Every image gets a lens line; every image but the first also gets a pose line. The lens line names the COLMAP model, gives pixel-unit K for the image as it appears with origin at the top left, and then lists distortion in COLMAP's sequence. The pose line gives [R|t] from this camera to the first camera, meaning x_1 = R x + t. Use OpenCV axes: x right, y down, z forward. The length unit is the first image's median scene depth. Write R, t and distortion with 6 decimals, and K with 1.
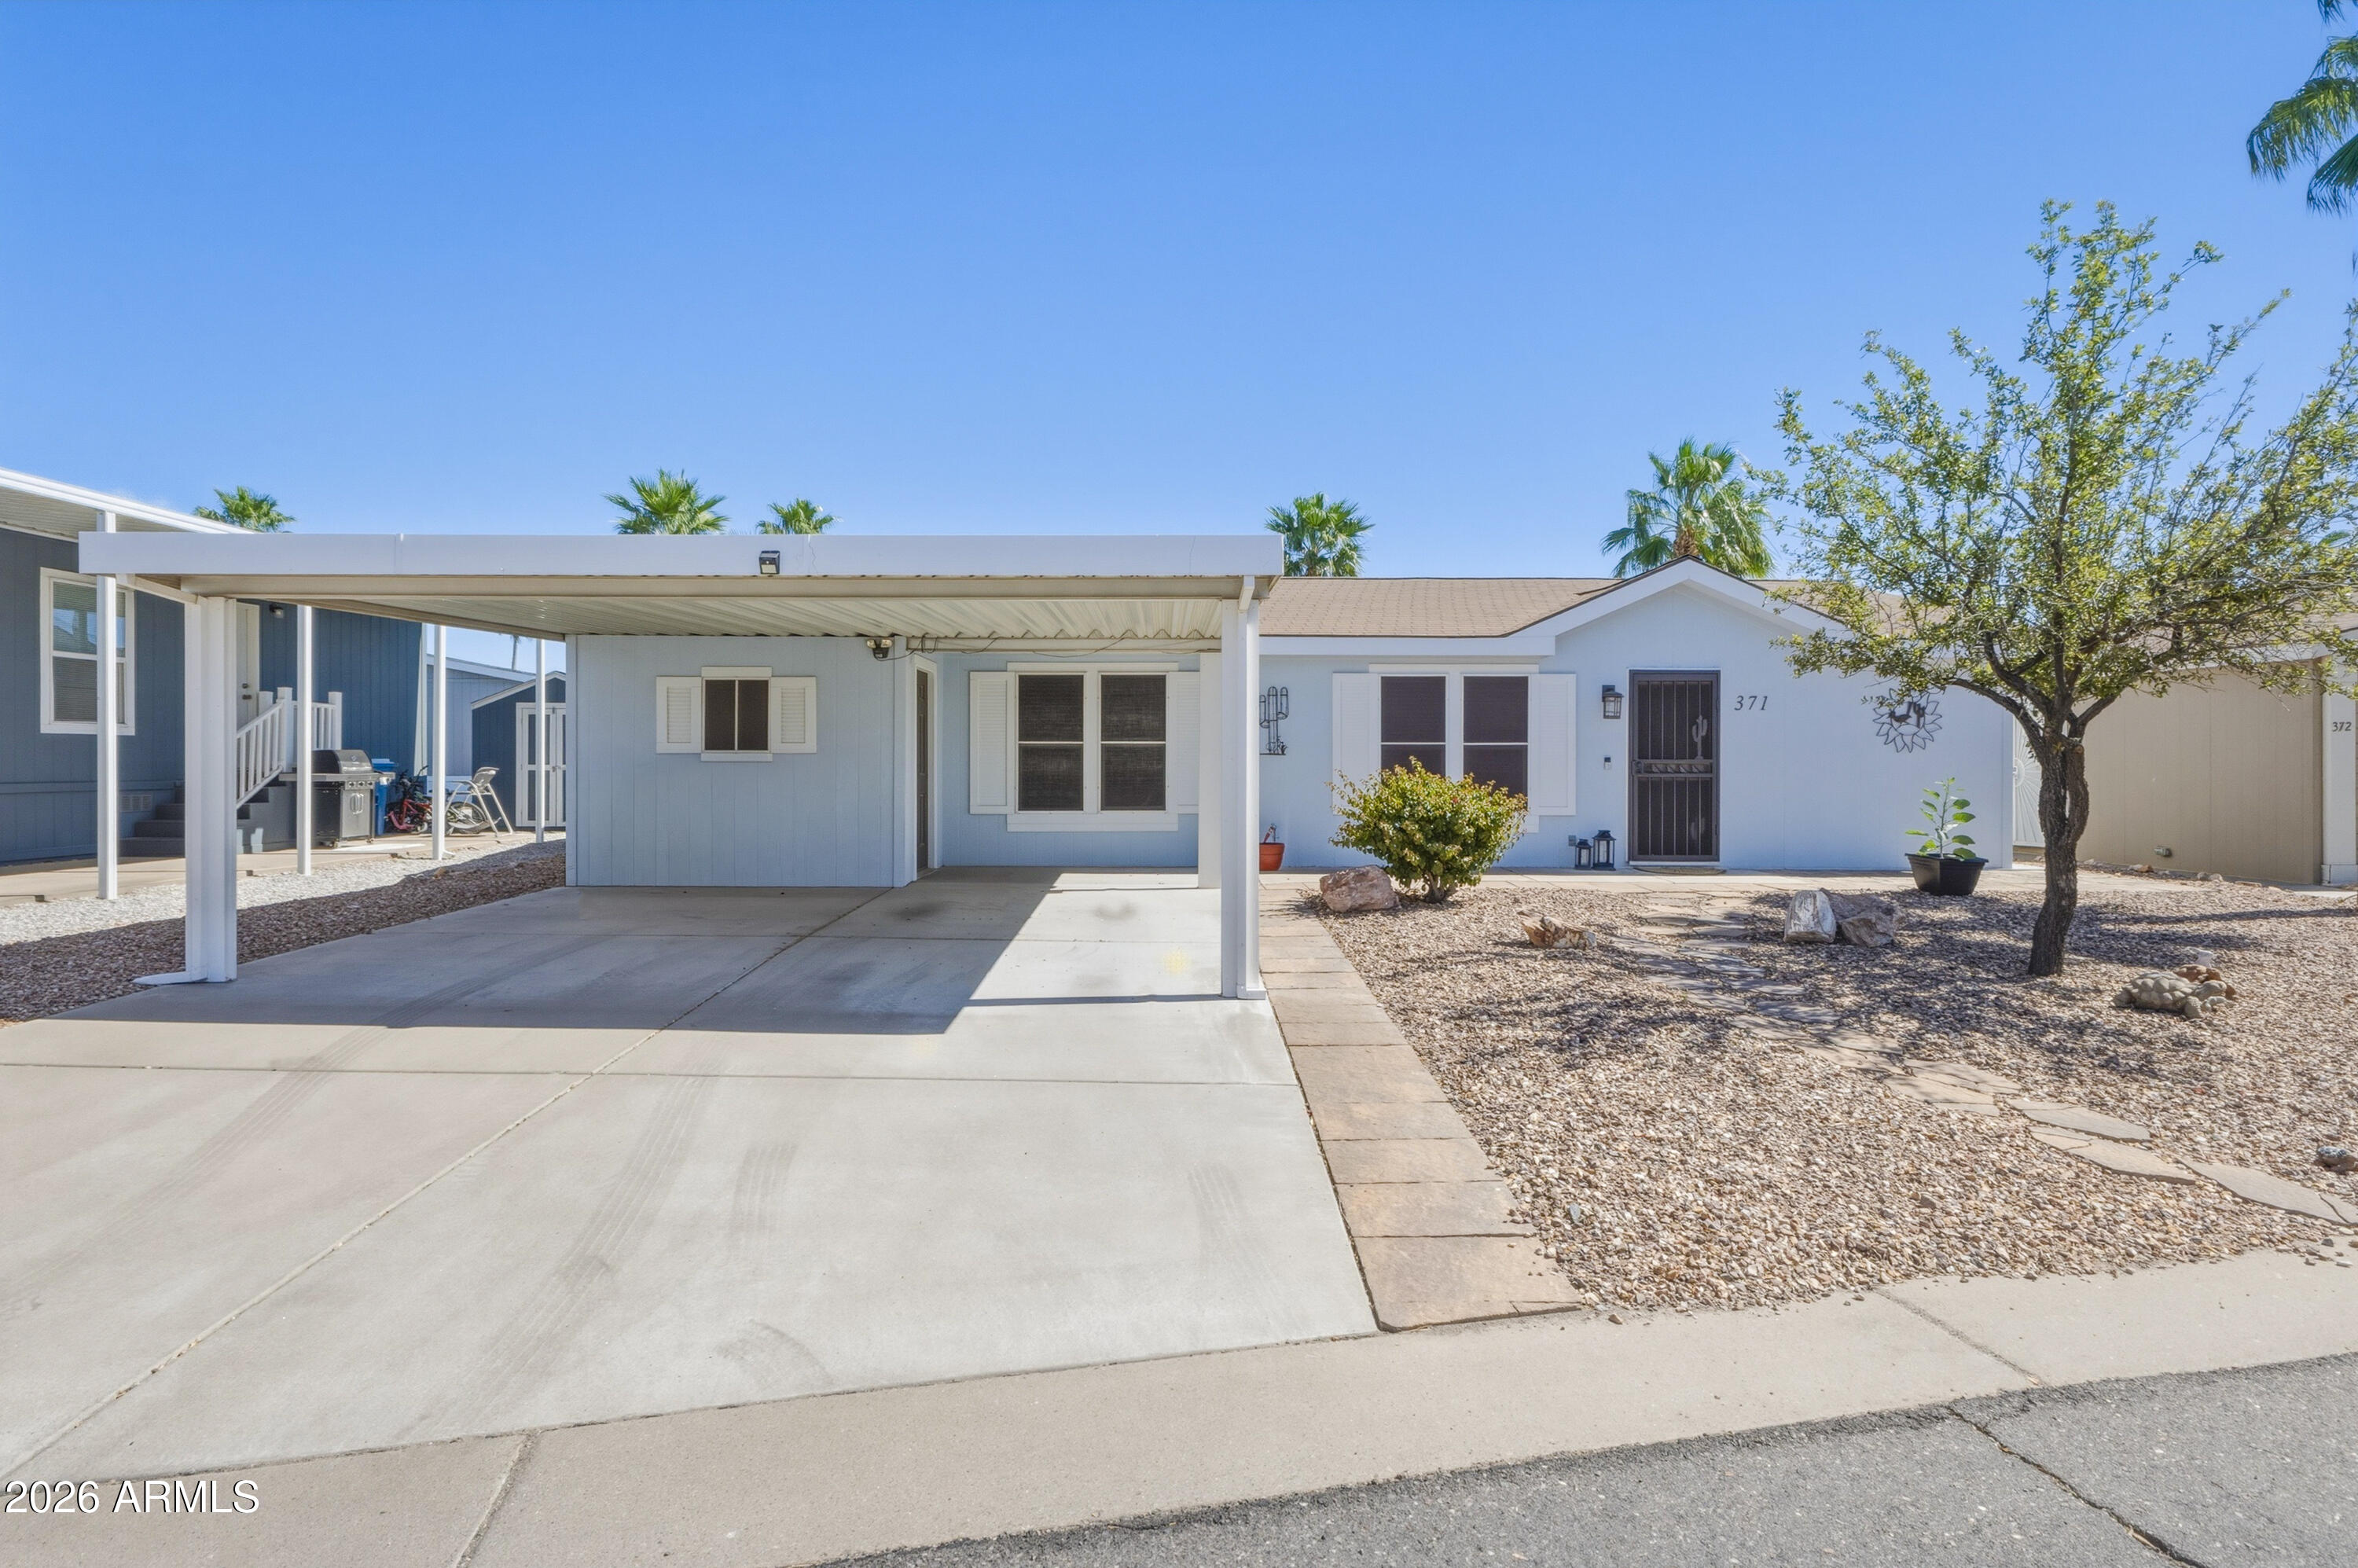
lens RADIAL K [[1233.6, 0, 1171.9], [0, 1233.6, 743.3], [0, 0, 1]] dist [0.020229, -0.000523]
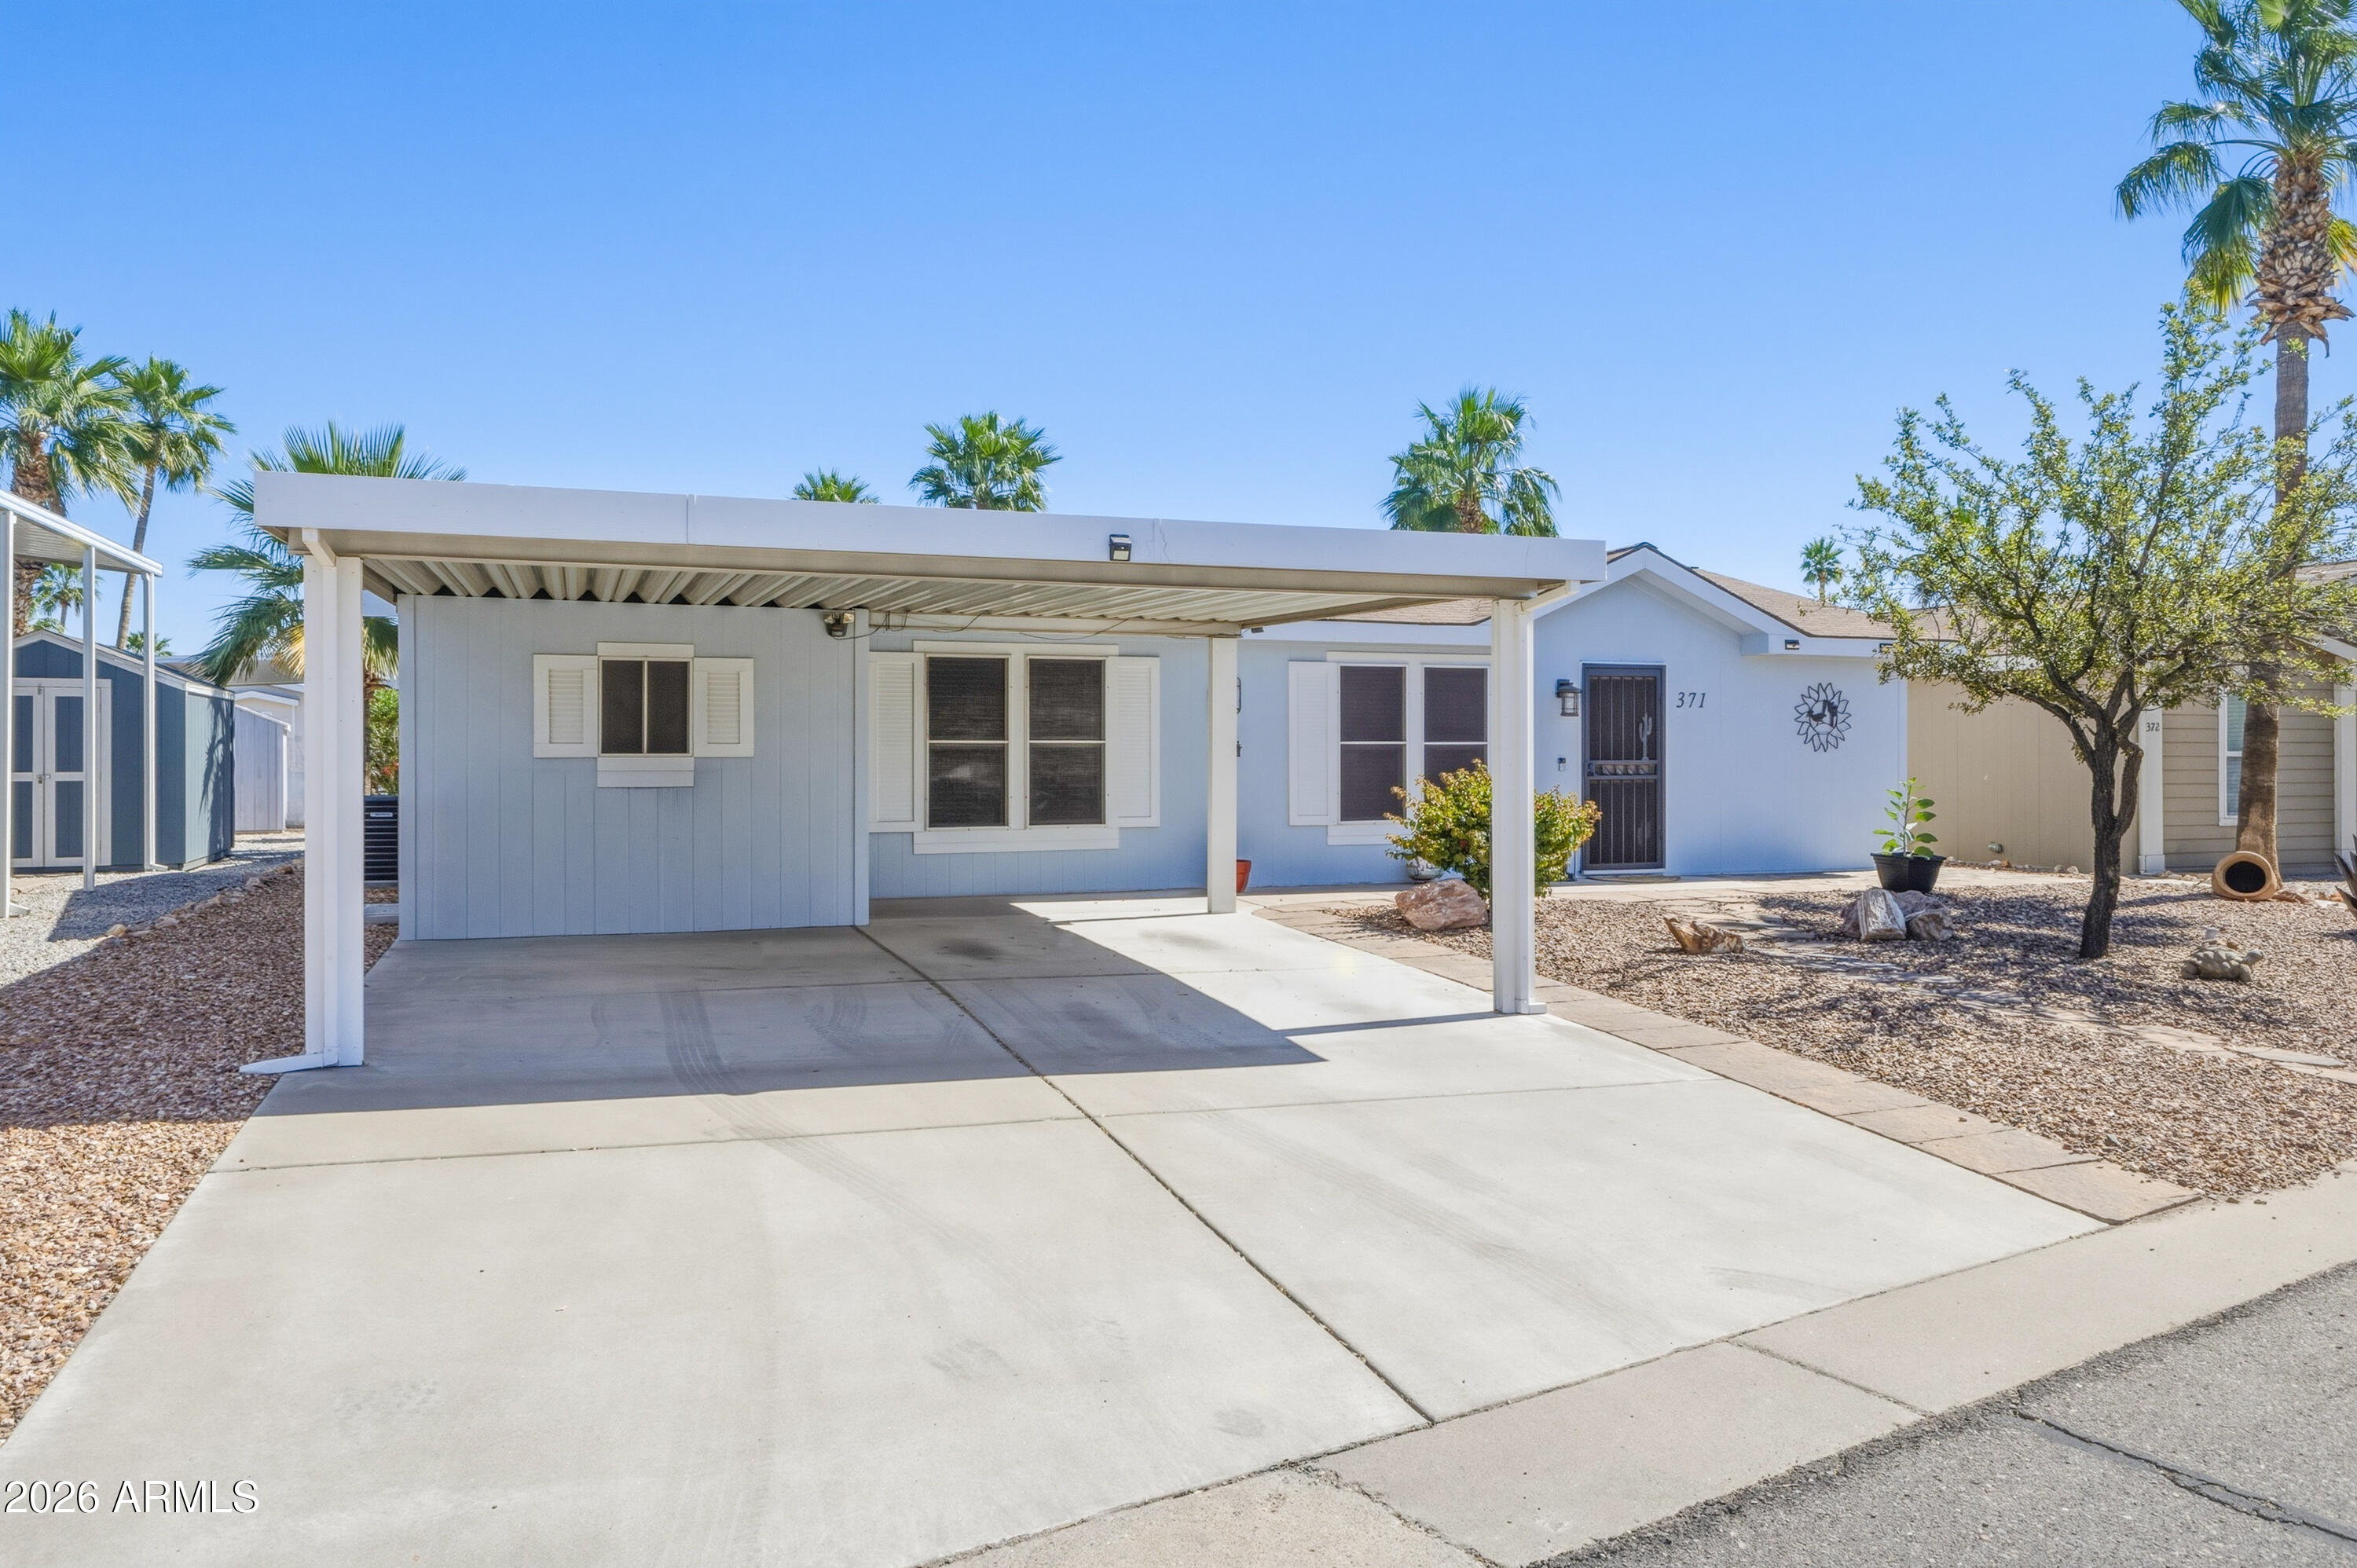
lens RADIAL K [[1686.4, 0, 1181.2], [0, 1686.4, 744.1], [0, 0, 1]] dist [0.039017, -0.052411]
pose [[0.936807, -0.000290, 0.349846, -0.351586], [-0.002086, 0.999977, 0.006415, -0.006451], [-0.349840, -0.006739, 0.936785, -0.075211]]
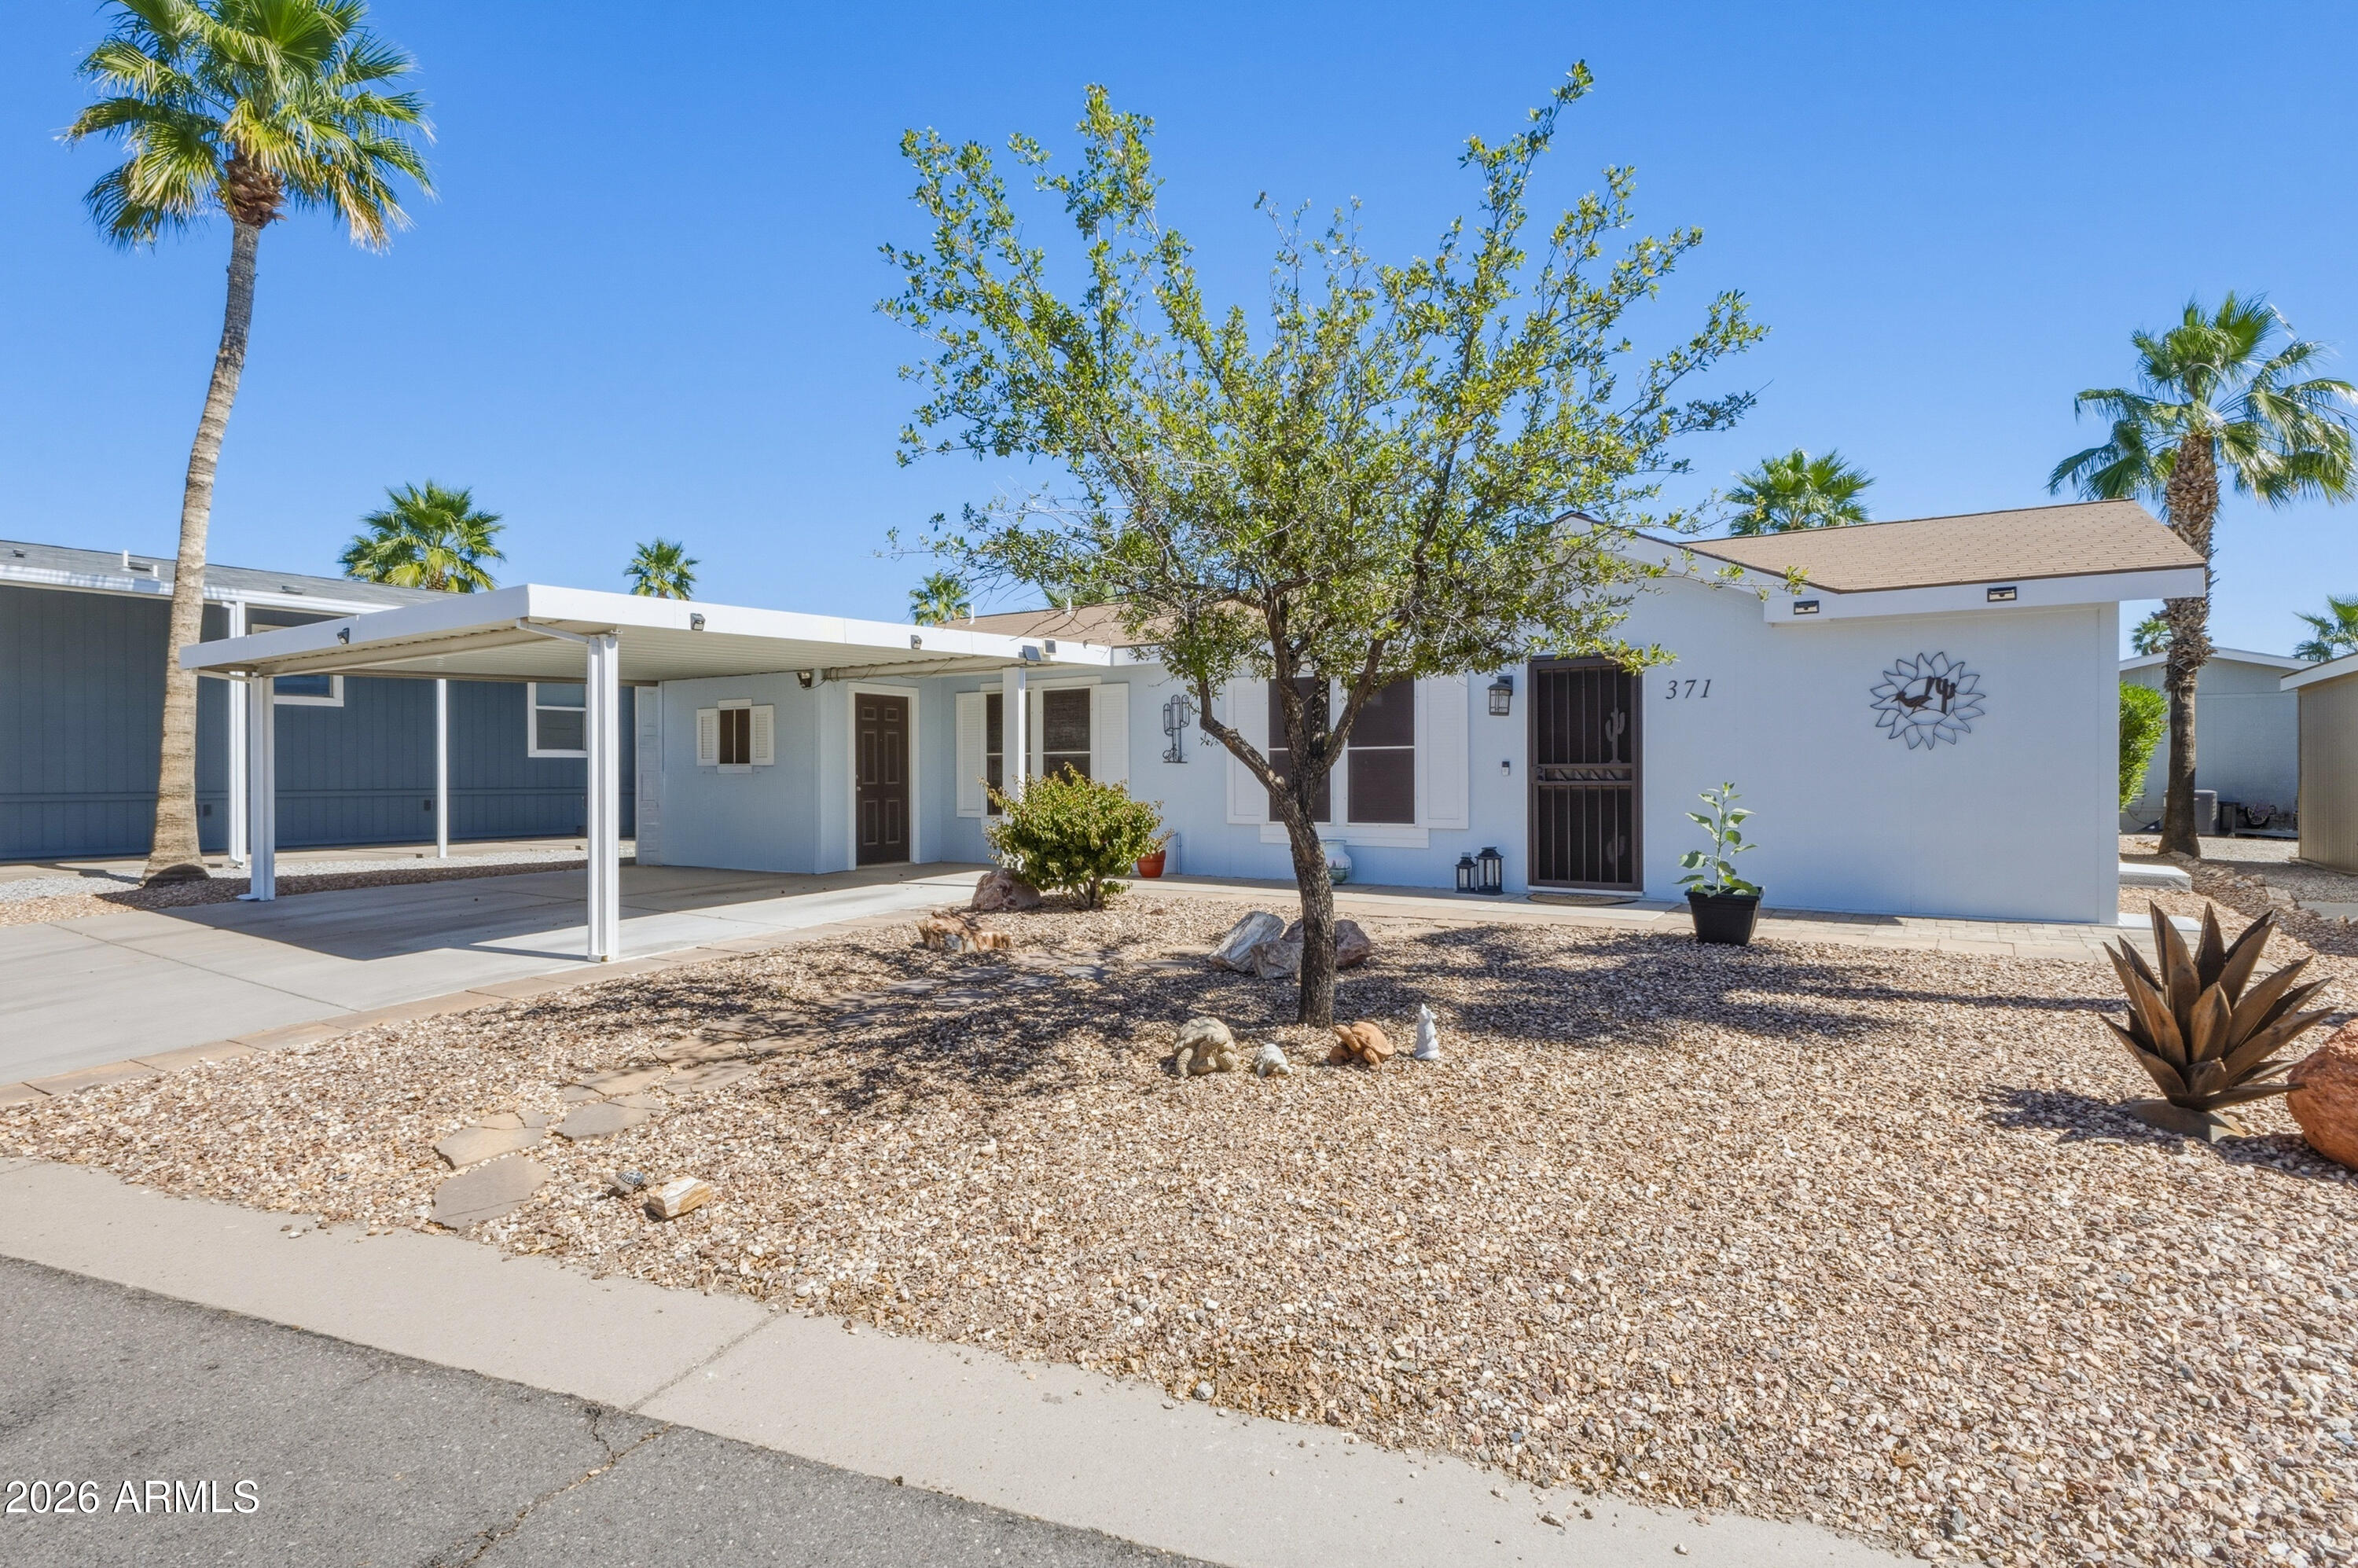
lens RADIAL K [[1194.5, 0, 1183.7], [0, 1194.5, 774.0], [0, 0, 1]] dist [0.023460, 0.000022]
pose [[0.825722, -0.005420, -0.564051, 0.633105], [0.014495, 0.999828, 0.011611, 0.007223], [0.563891, -0.017763, 0.825658, 0.203303]]
